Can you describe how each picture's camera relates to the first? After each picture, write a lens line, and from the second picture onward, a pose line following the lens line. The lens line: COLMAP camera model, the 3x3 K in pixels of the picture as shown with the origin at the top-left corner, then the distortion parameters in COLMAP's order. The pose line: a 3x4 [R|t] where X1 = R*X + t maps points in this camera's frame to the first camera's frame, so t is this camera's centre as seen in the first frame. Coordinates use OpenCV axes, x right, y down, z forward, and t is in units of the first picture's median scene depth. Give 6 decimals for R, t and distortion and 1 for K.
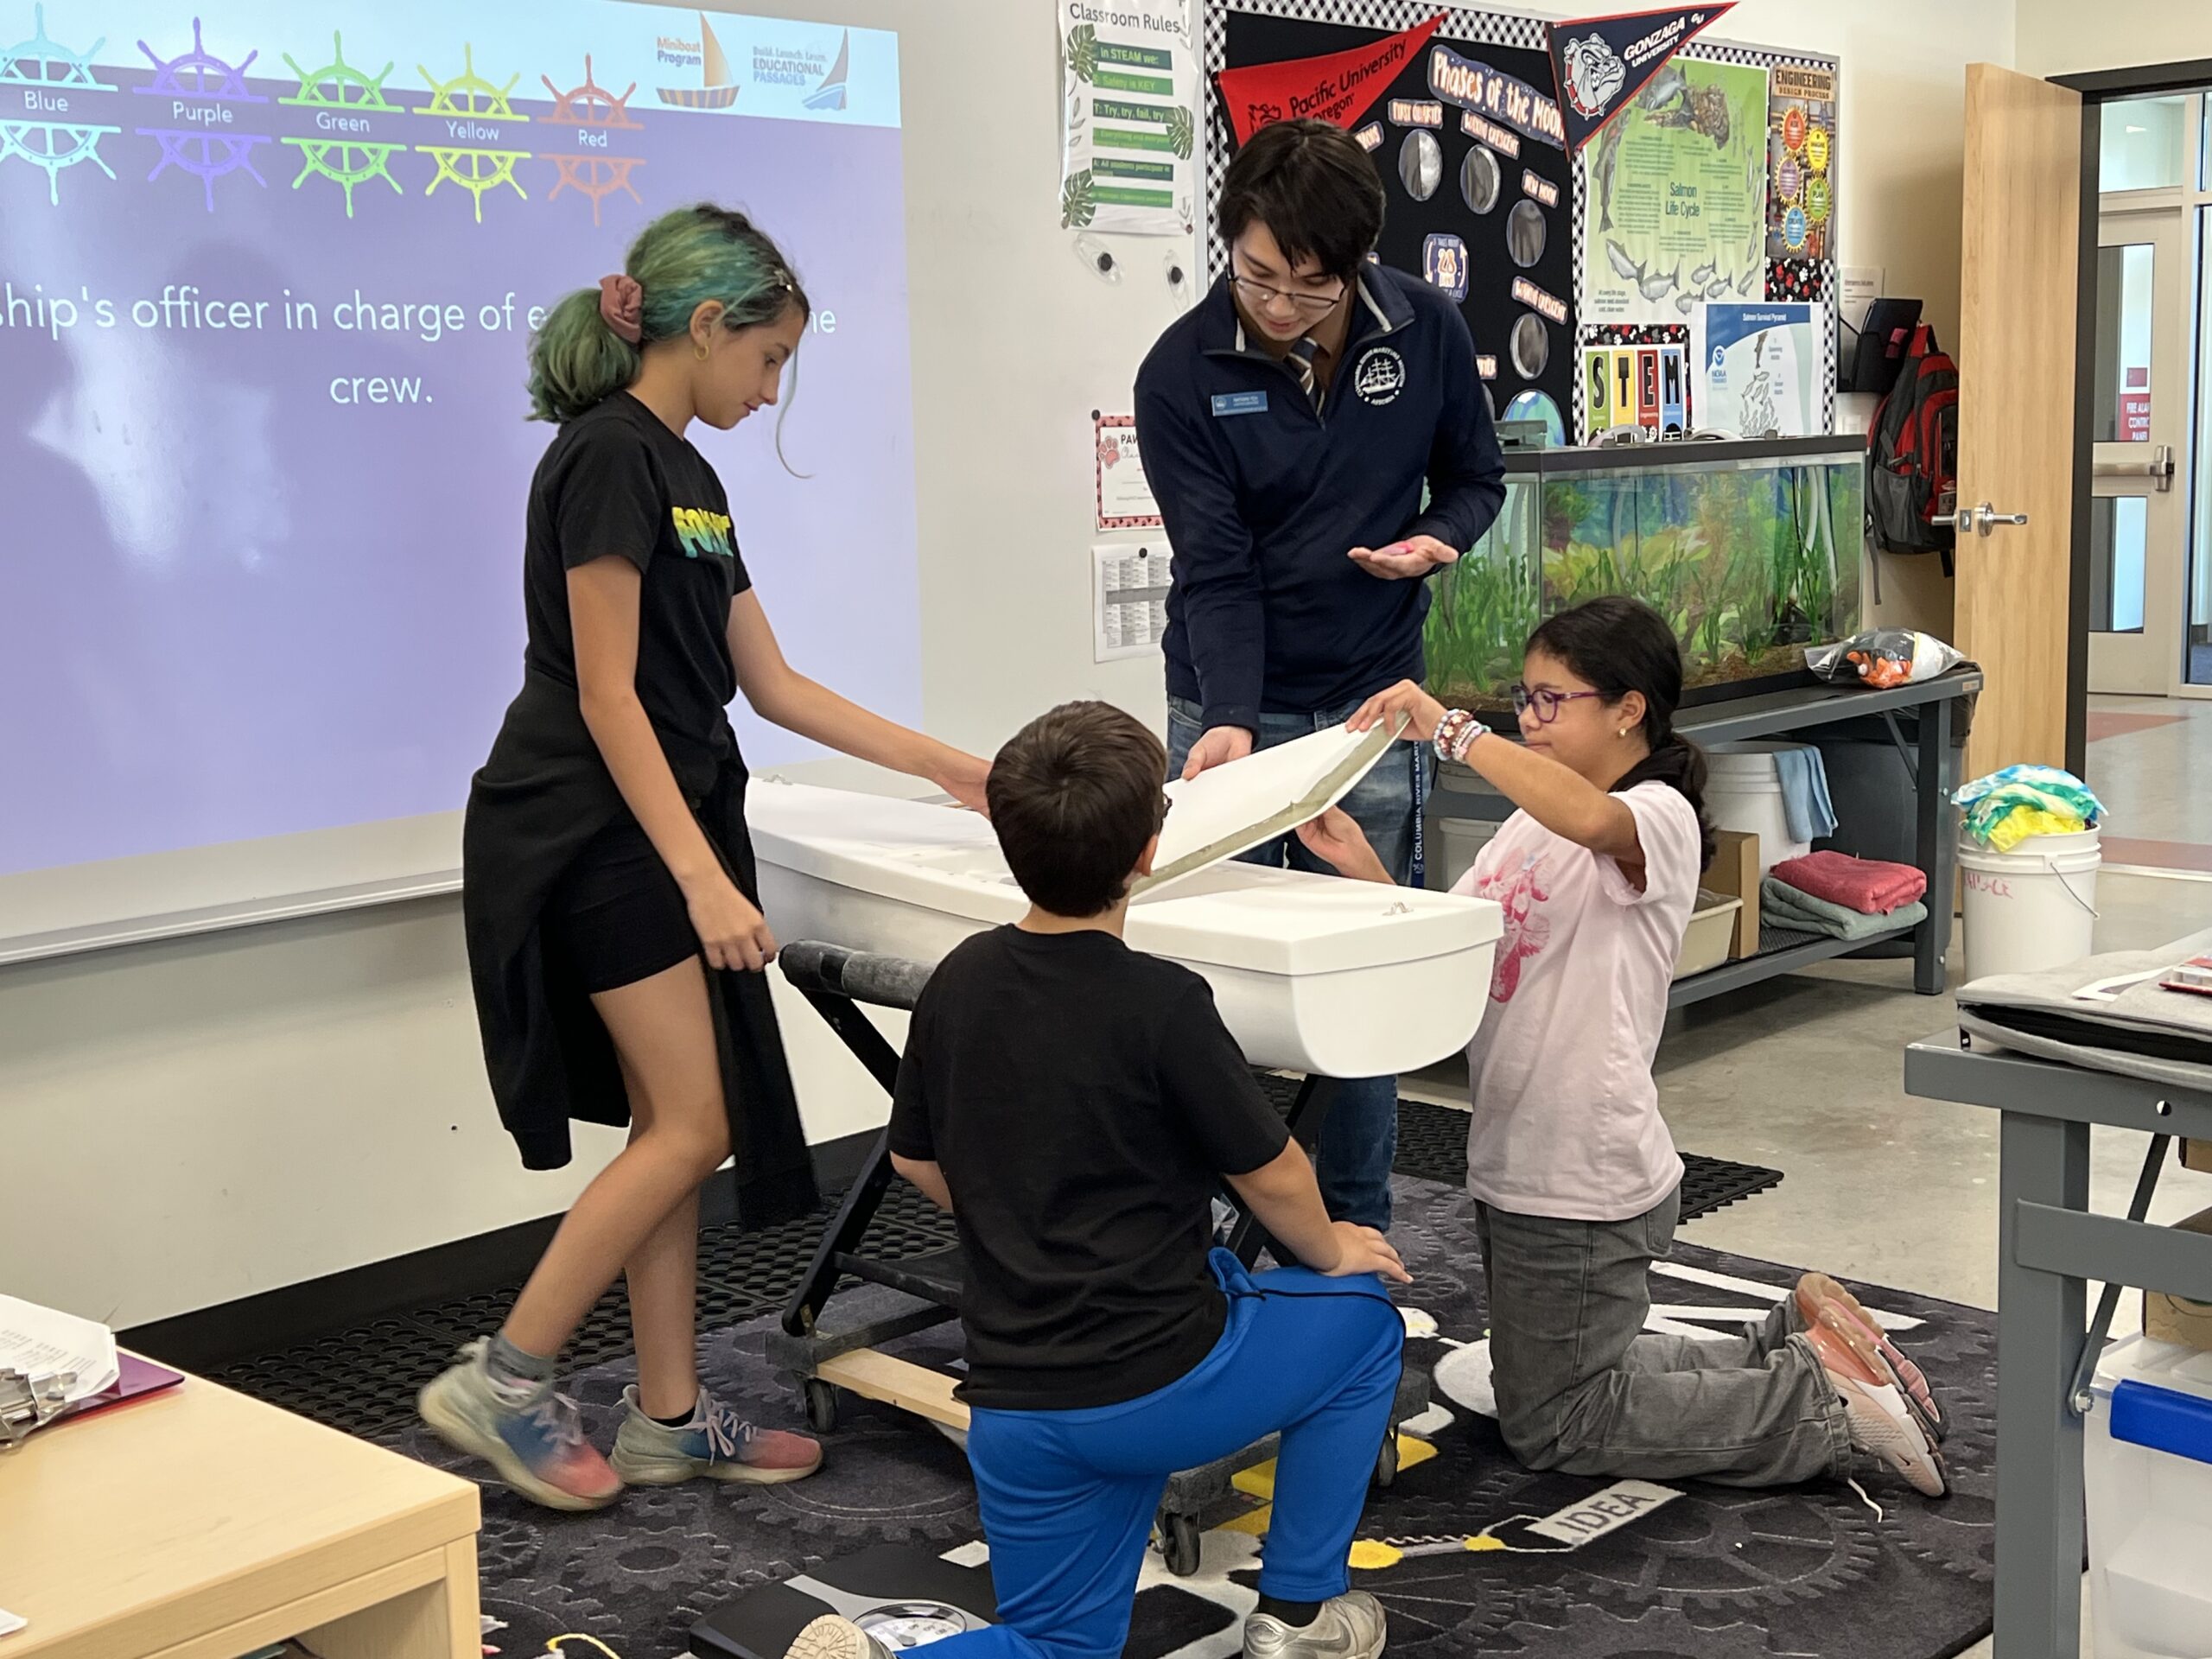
lens RADIAL K [[2730.0, 0, 1107.3], [0, 2730.0, 826.2], [0, 0, 1]] dist [0.038635, 0.000000]
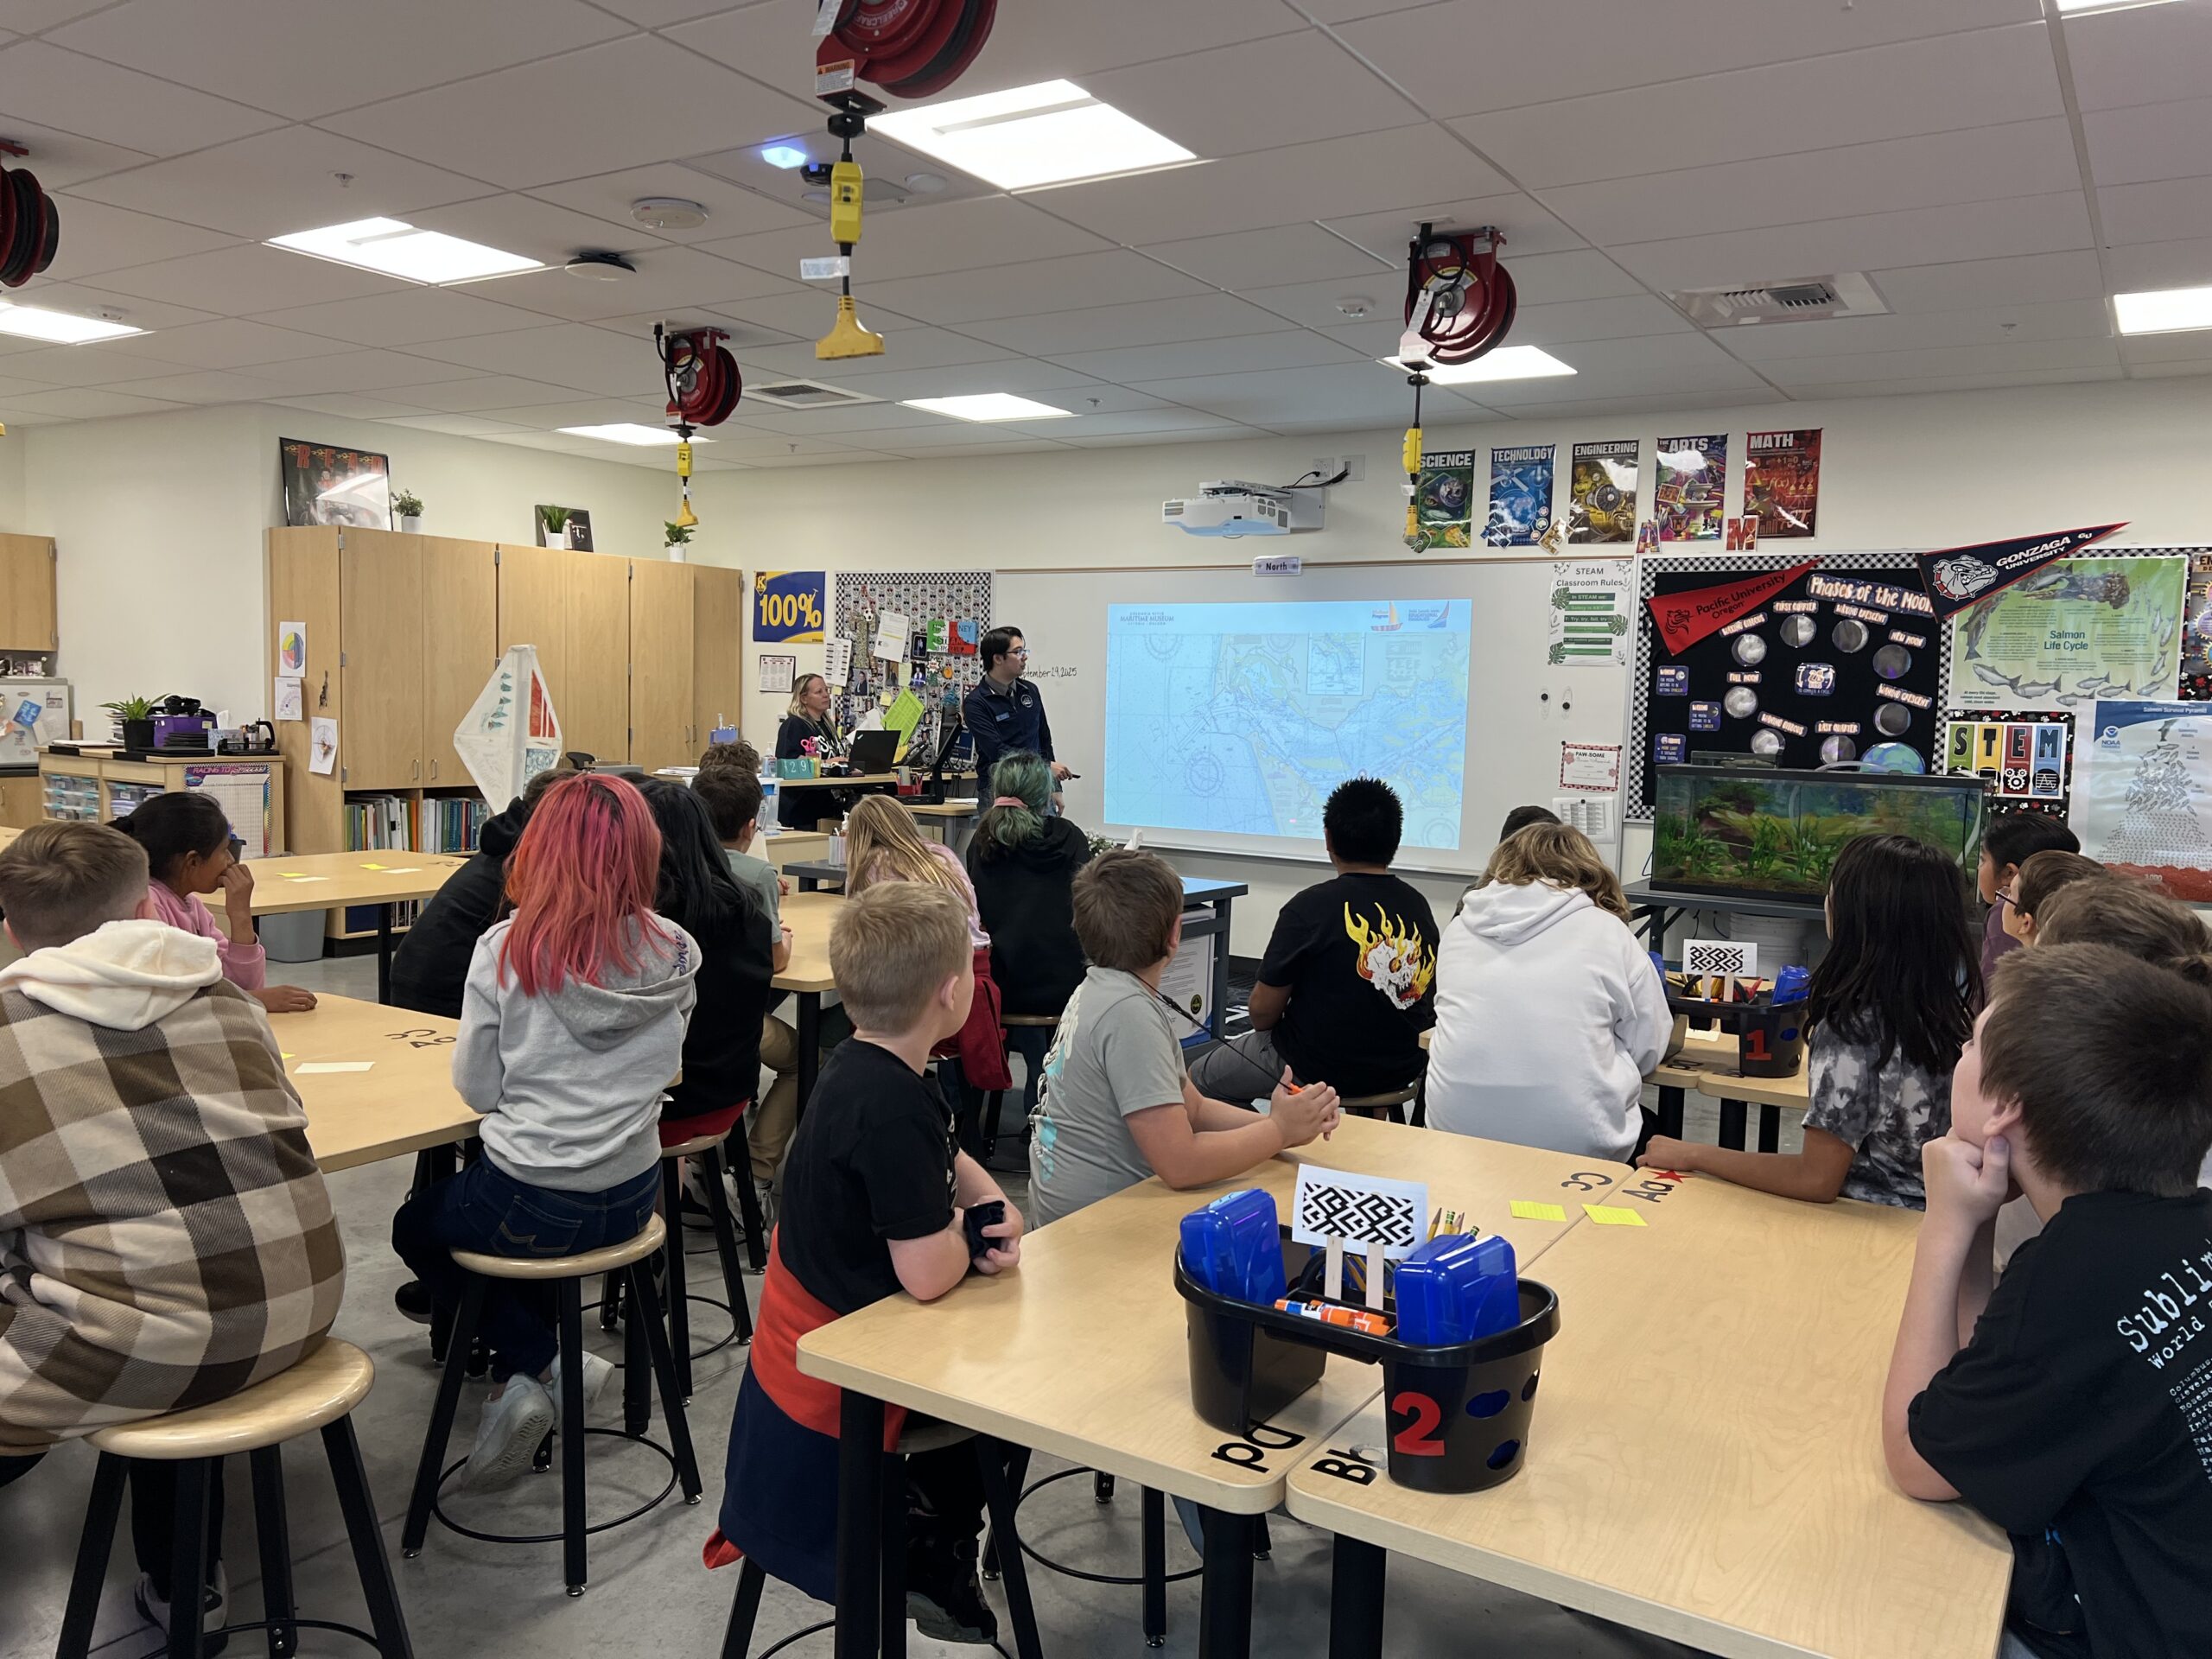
lens RADIAL K [[1656.1, 0, 1107.0], [0, 1656.1, 829.4], [0, 0, 1]] dist [-0.004091, -0.002448]
pose [[0.173306, 0.105276, -0.979225, 1.191357], [-0.182641, 0.980460, 0.073084, -0.083487], [0.967785, 0.166181, 0.189147, 0.259744]]
